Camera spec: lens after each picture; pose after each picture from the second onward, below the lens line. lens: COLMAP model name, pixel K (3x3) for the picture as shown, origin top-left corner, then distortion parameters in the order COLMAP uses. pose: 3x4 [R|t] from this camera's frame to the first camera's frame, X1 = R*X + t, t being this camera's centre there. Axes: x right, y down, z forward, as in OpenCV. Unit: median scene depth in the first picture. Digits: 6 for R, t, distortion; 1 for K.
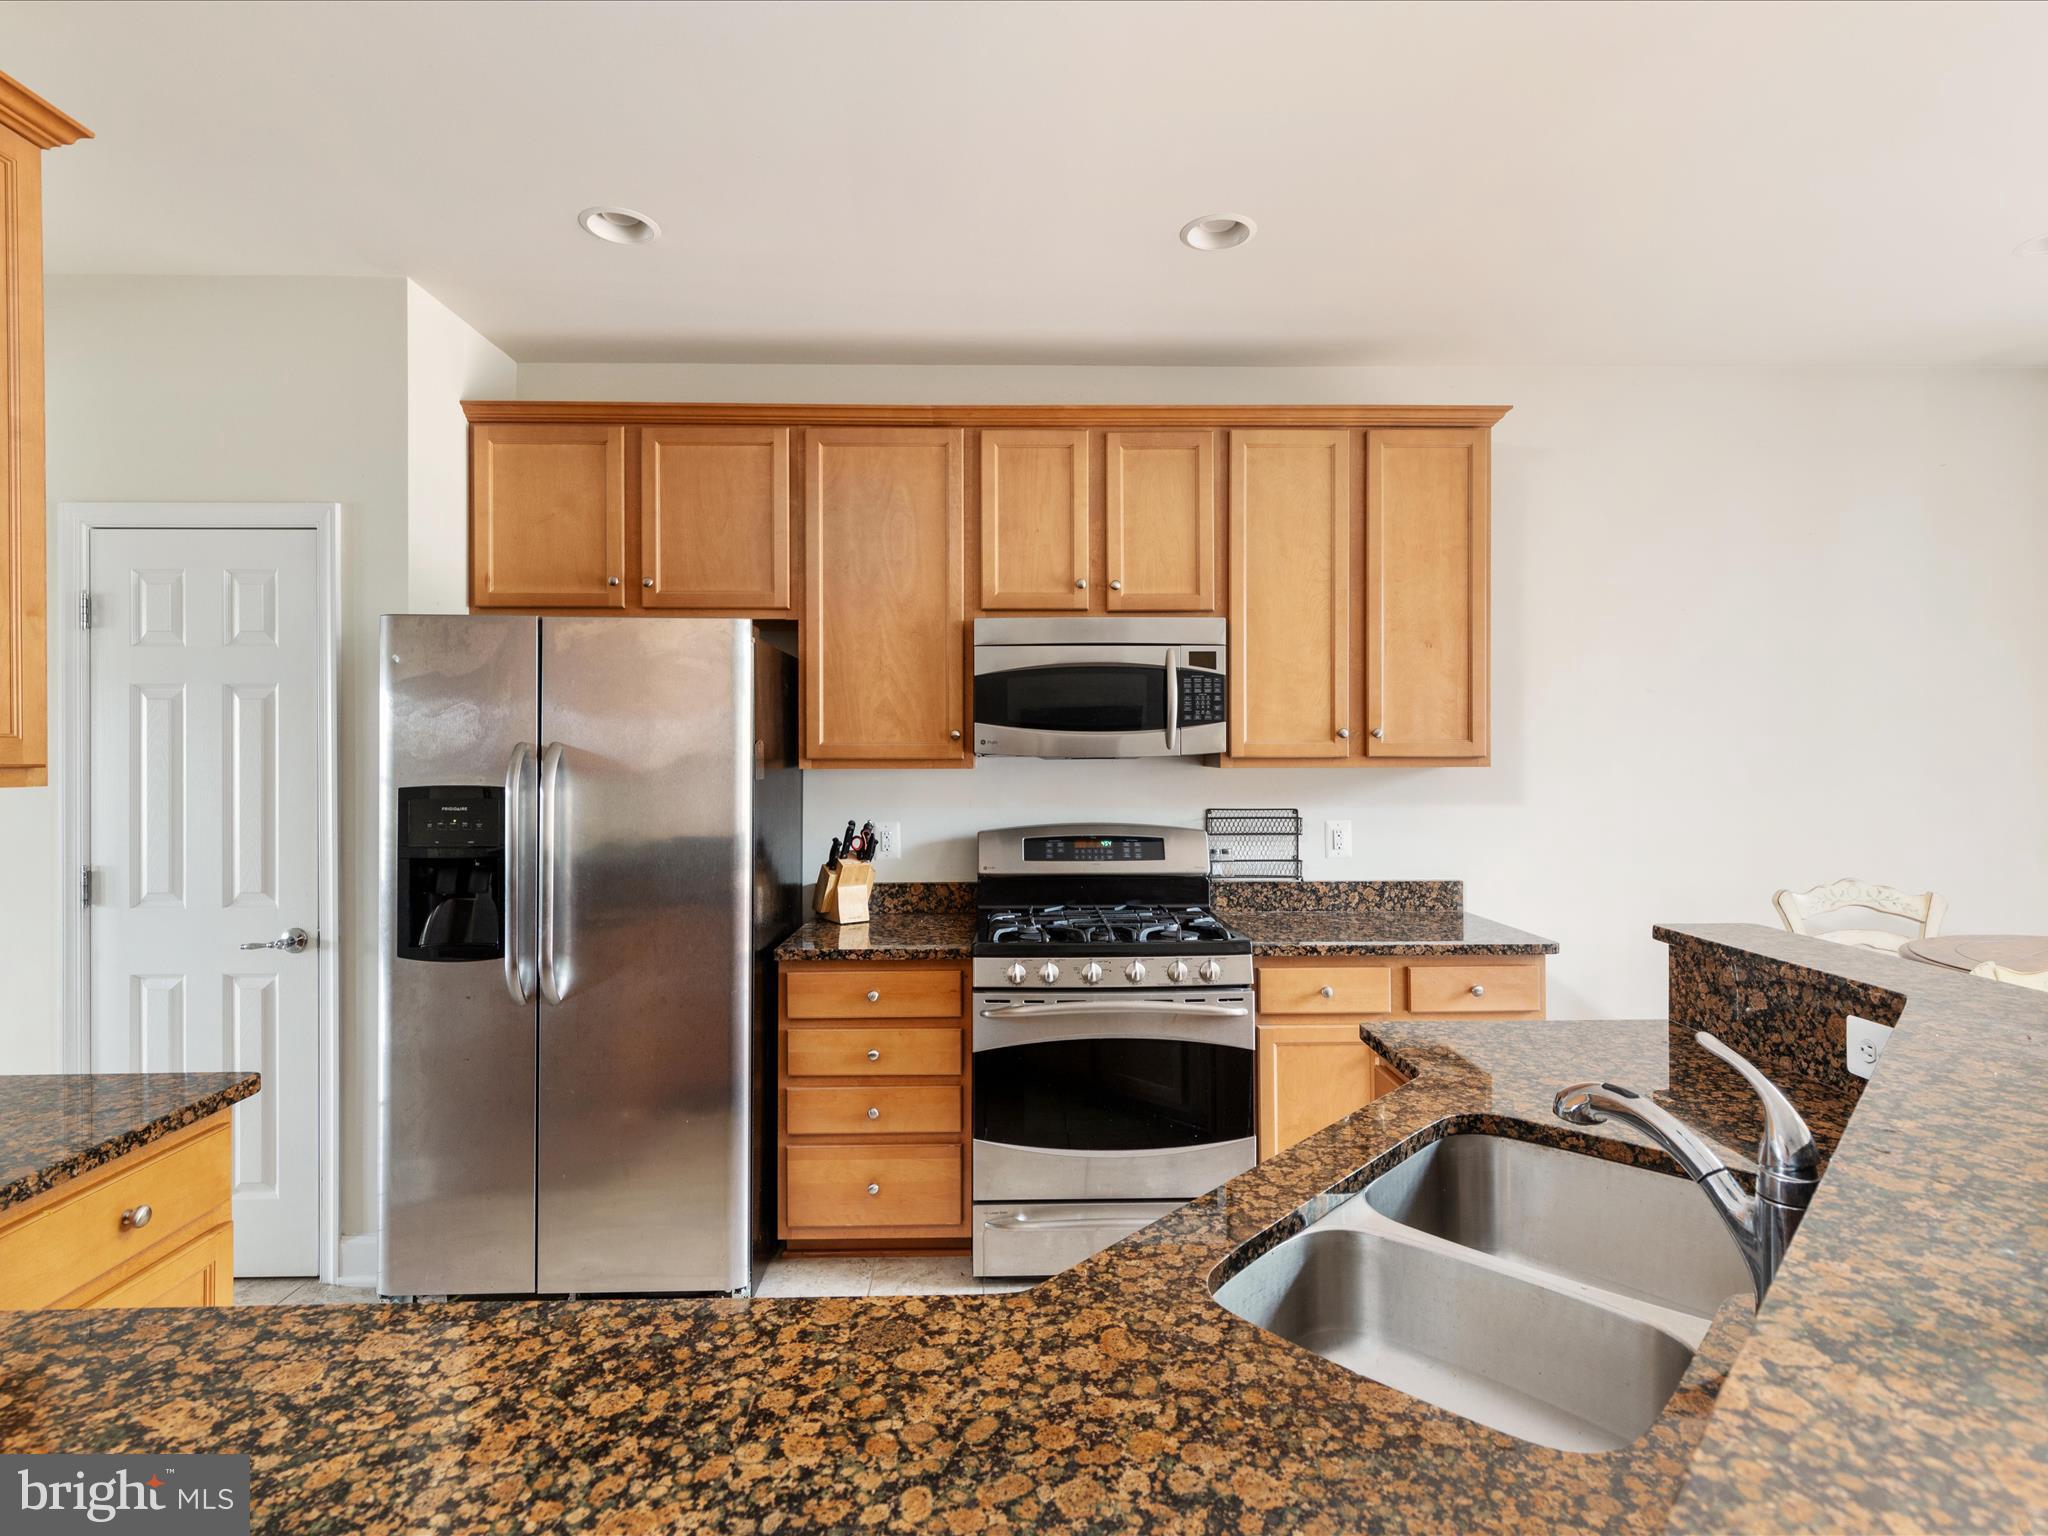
lens RADIAL K [[1039.6, 0, 1030.4], [0, 1039.6, 752.5], [0, 0, 1]] dist [0.000620, 0.001114]
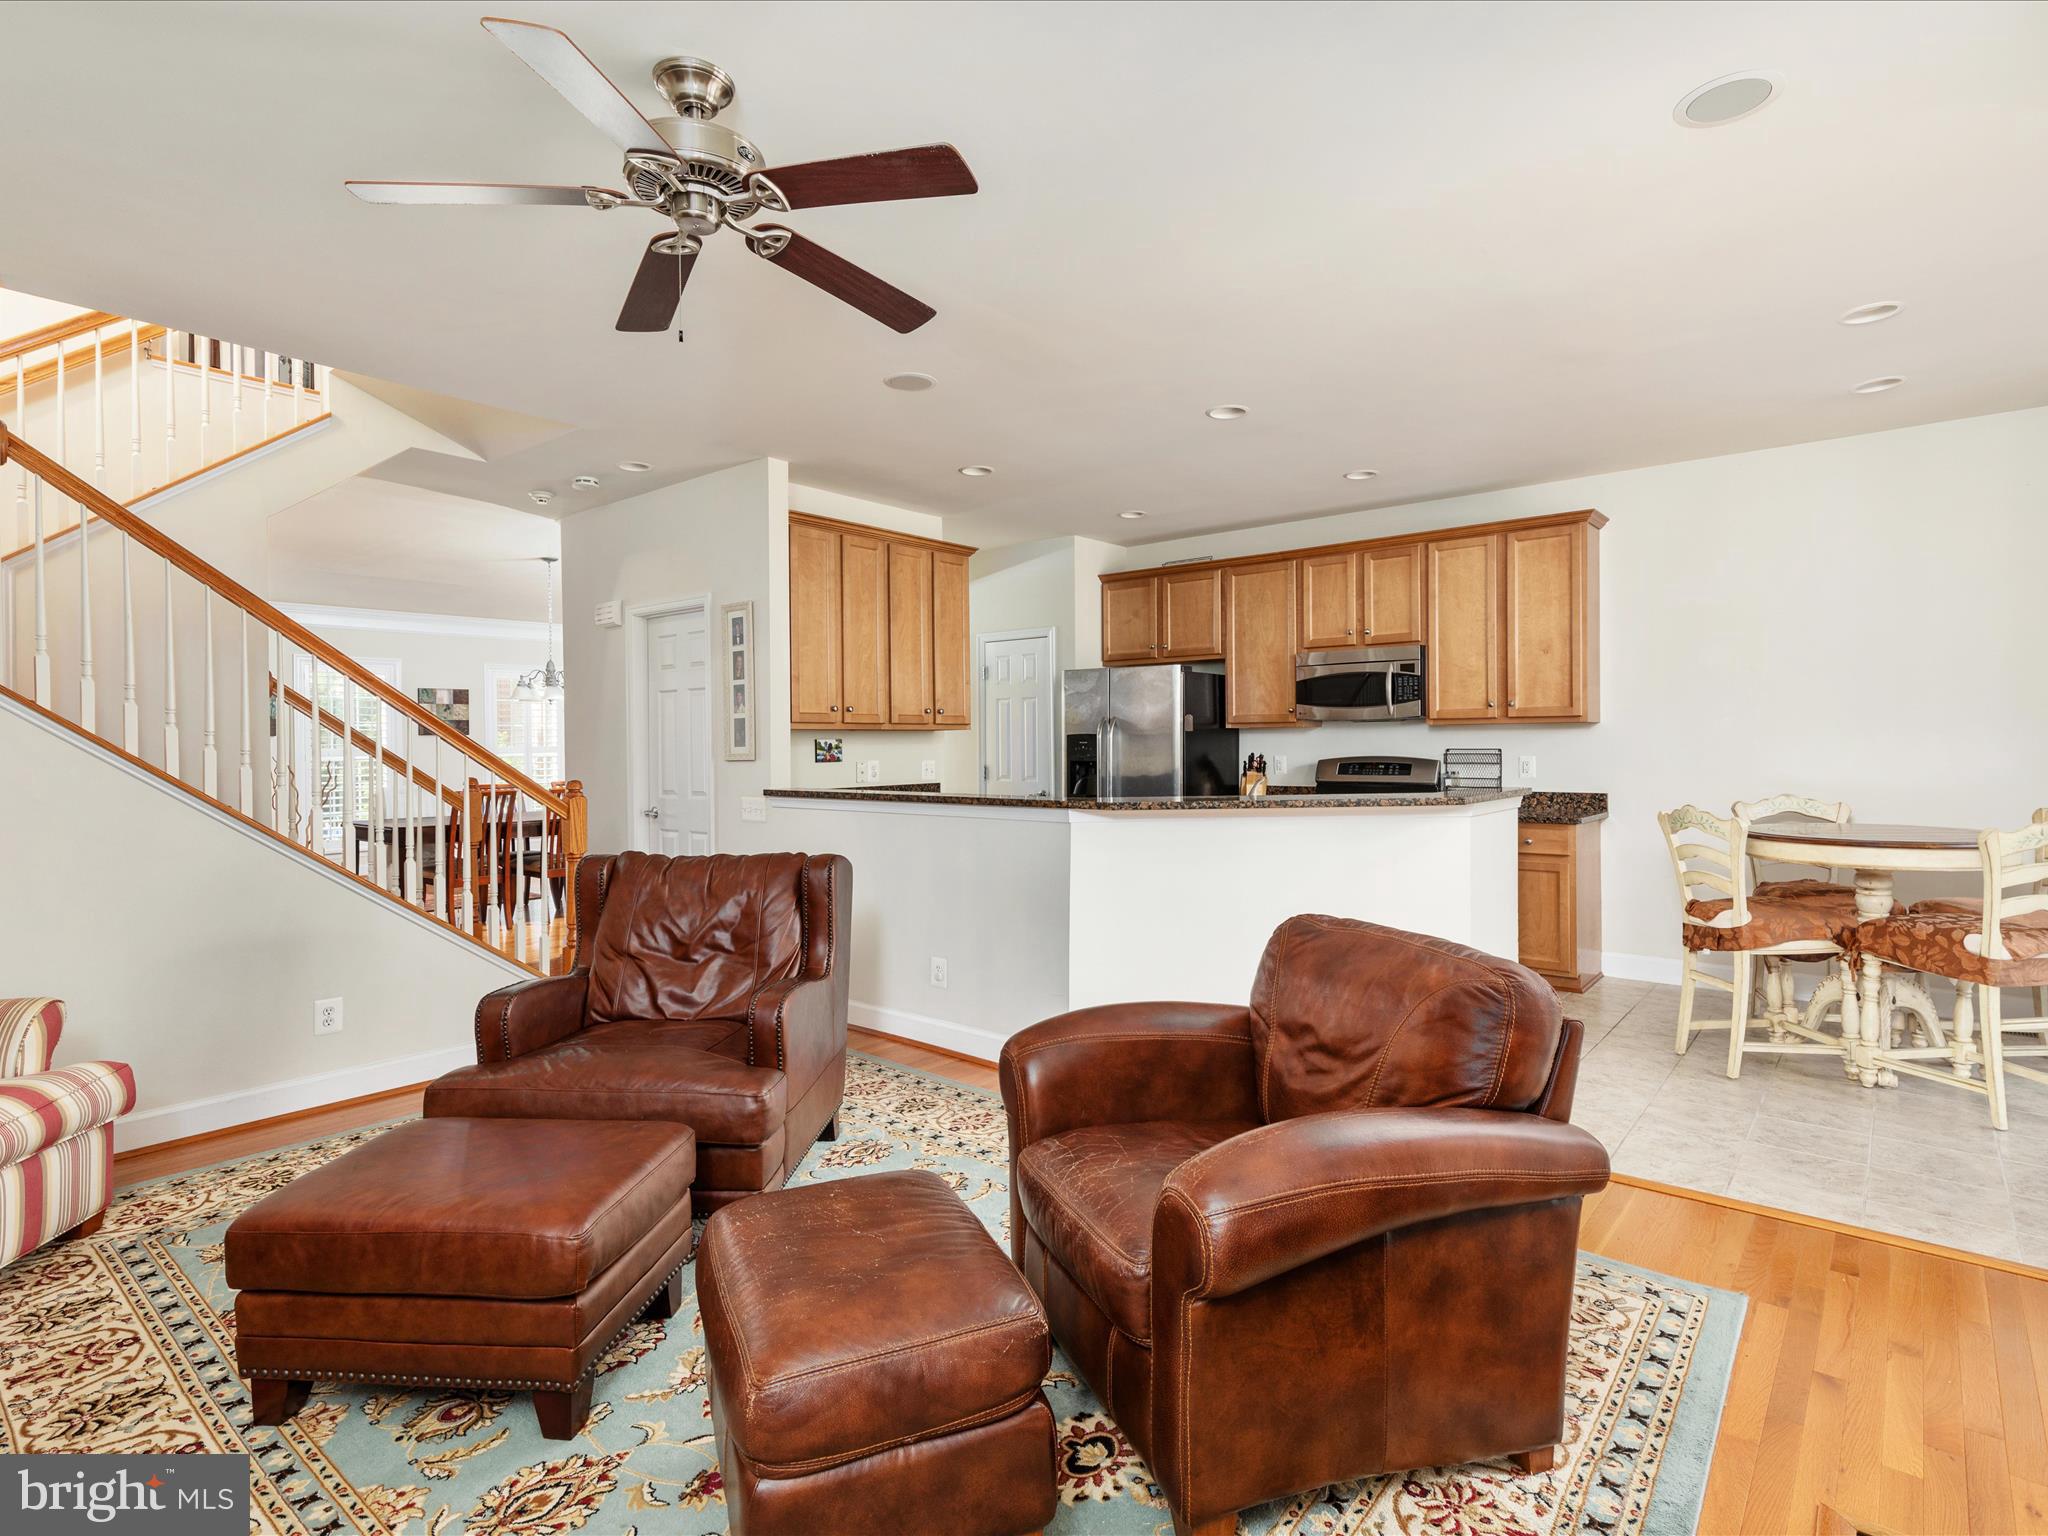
lens RADIAL K [[1039.6, 0, 1030.4], [0, 1039.6, 752.5], [0, 0, 1]] dist [0.000620, 0.001114]
pose [[0.752316, 0.002947, -0.658795, 0.892425], [0.007210, 0.999893, 0.012707, 0.036754], [0.658763, -0.014310, 0.752215, -0.886116]]
